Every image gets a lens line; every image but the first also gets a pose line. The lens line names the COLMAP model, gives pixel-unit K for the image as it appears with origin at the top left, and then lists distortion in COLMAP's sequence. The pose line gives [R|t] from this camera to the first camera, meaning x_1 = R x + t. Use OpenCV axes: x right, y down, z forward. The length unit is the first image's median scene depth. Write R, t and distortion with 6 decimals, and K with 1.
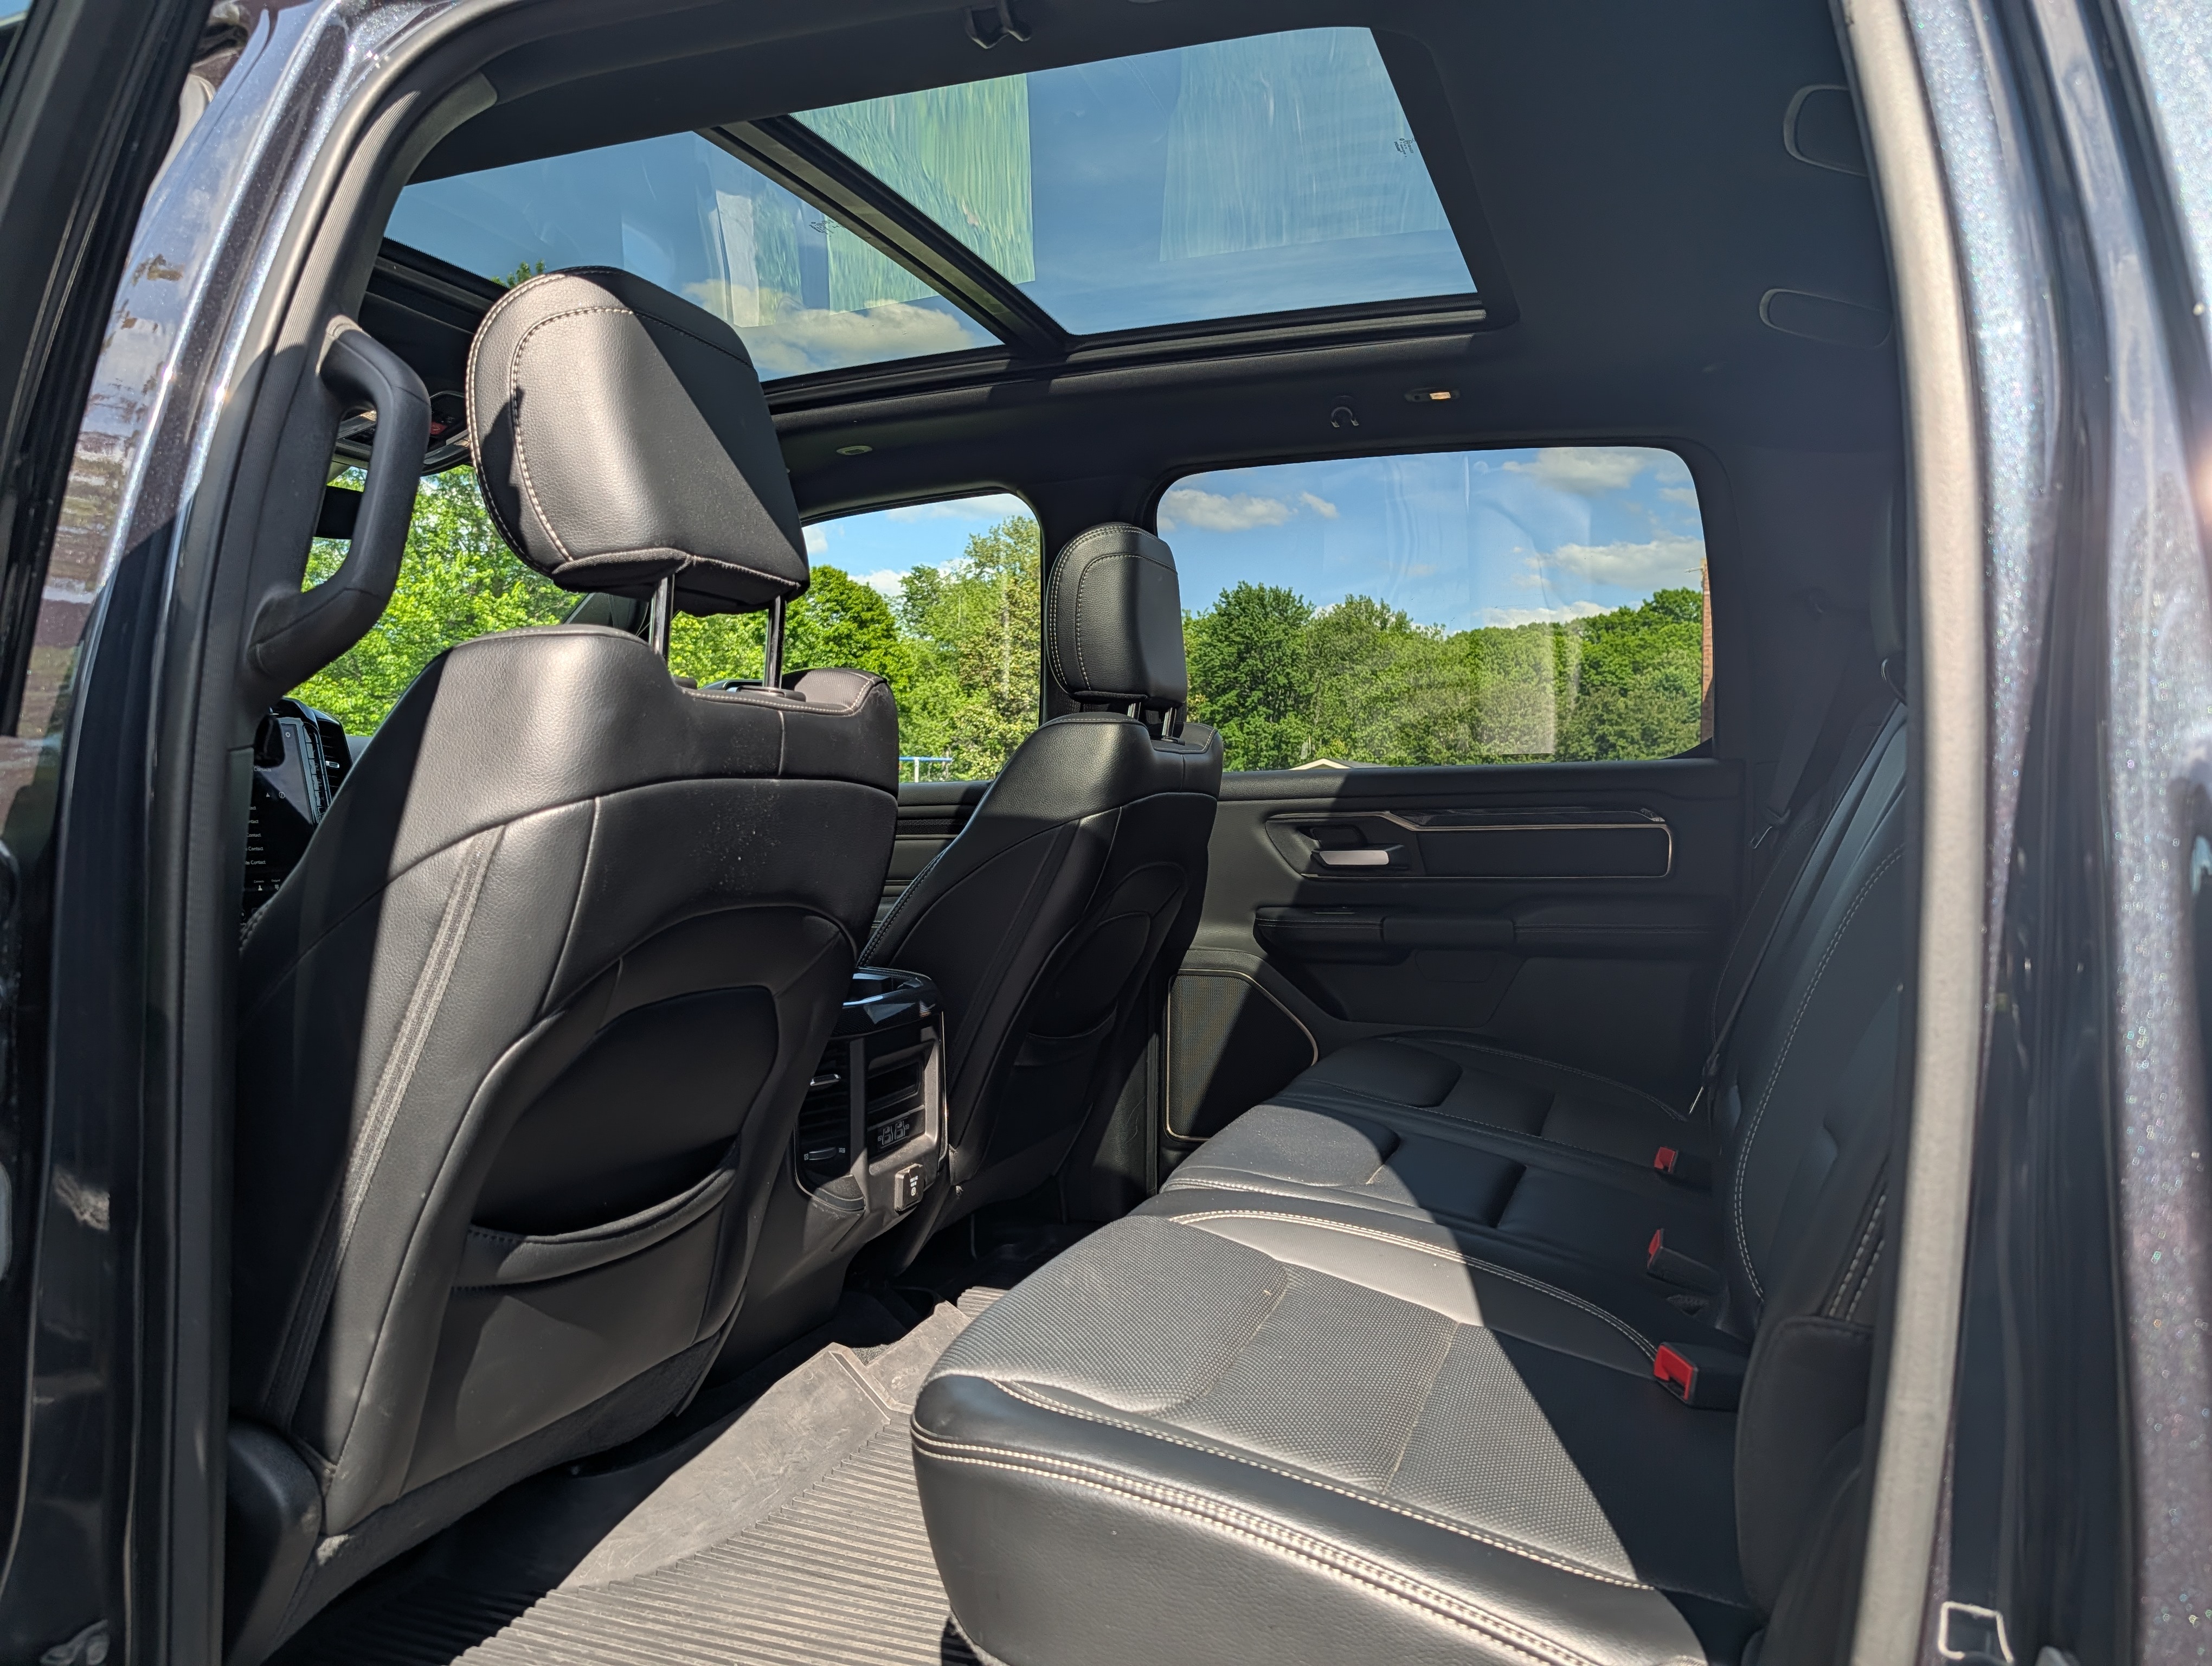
lens RADIAL K [[1623.2, 0, 1138.4], [0, 1623.2, 807.3], [0, 0, 1]] dist [0.021685, -0.026571]
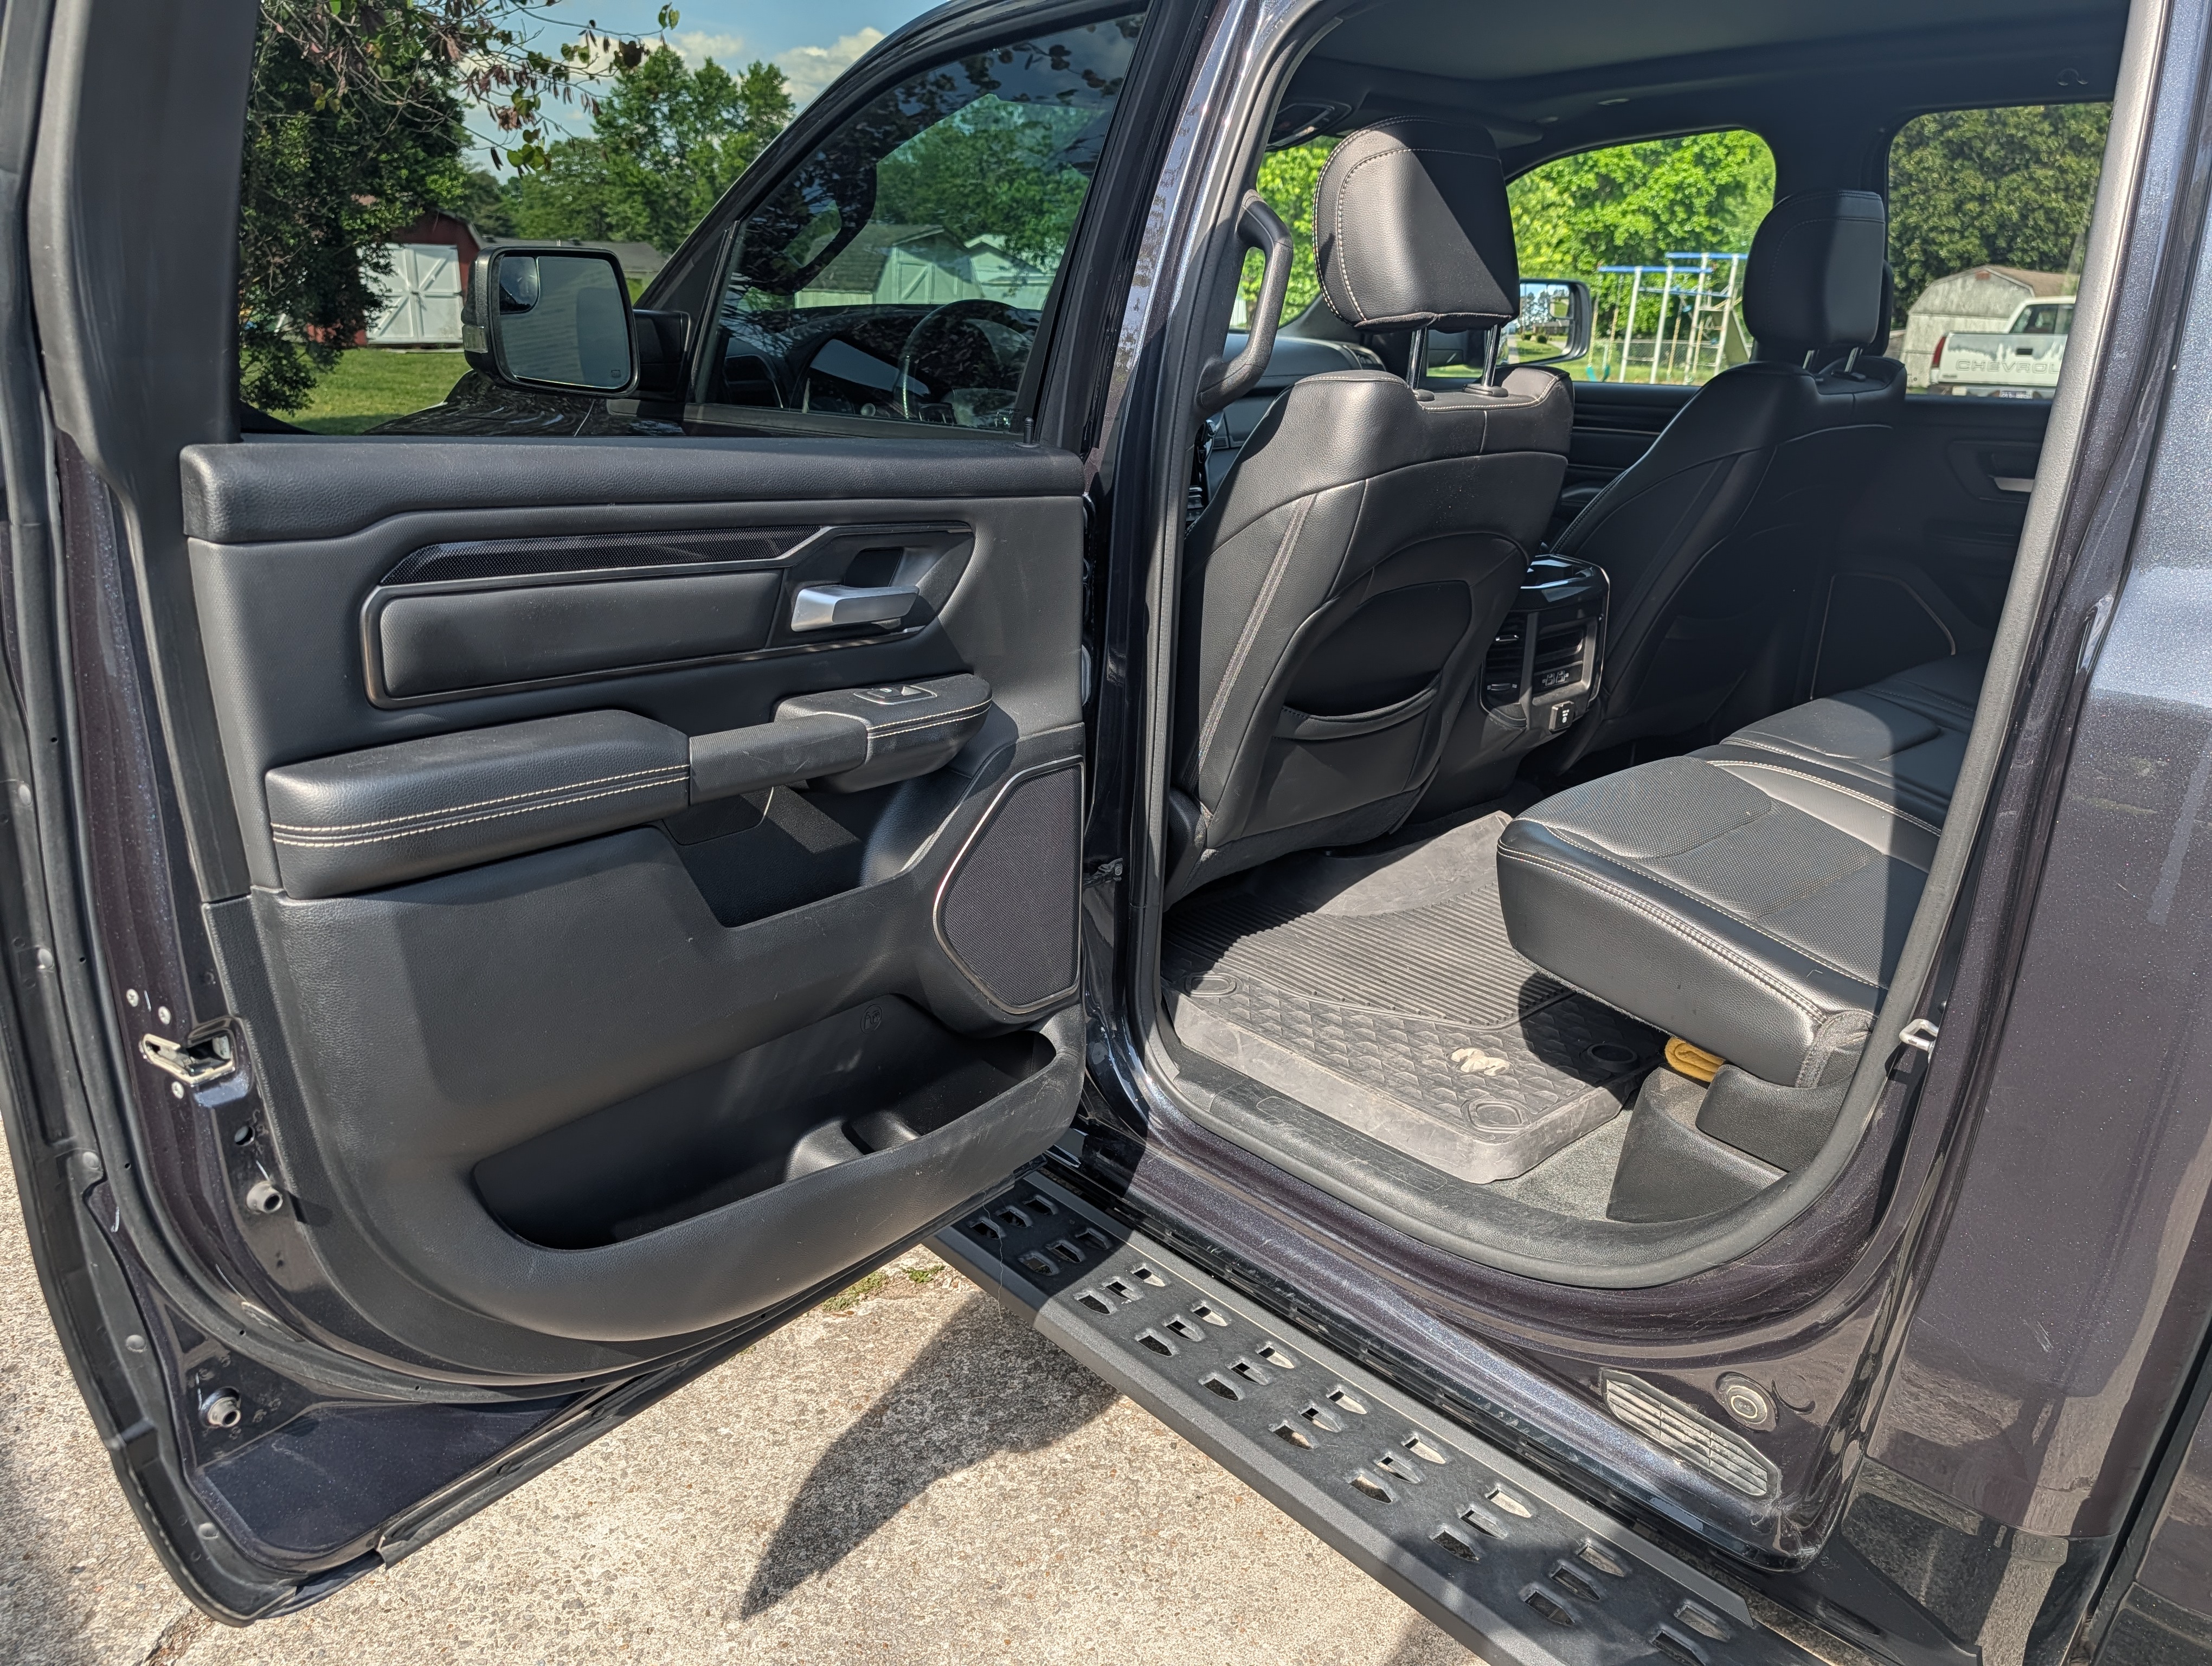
lens RADIAL K [[1623.2, 0, 1087.9], [0, 1623.2, 820.9], [0, 0, 1]] dist [0.021685, -0.026571]
pose [[0.877956, 0.168295, -0.448185, 0.193742], [-0.023100, 0.949976, 0.311468, -0.149095], [0.478184, -0.263102, 0.837925, -0.547930]]
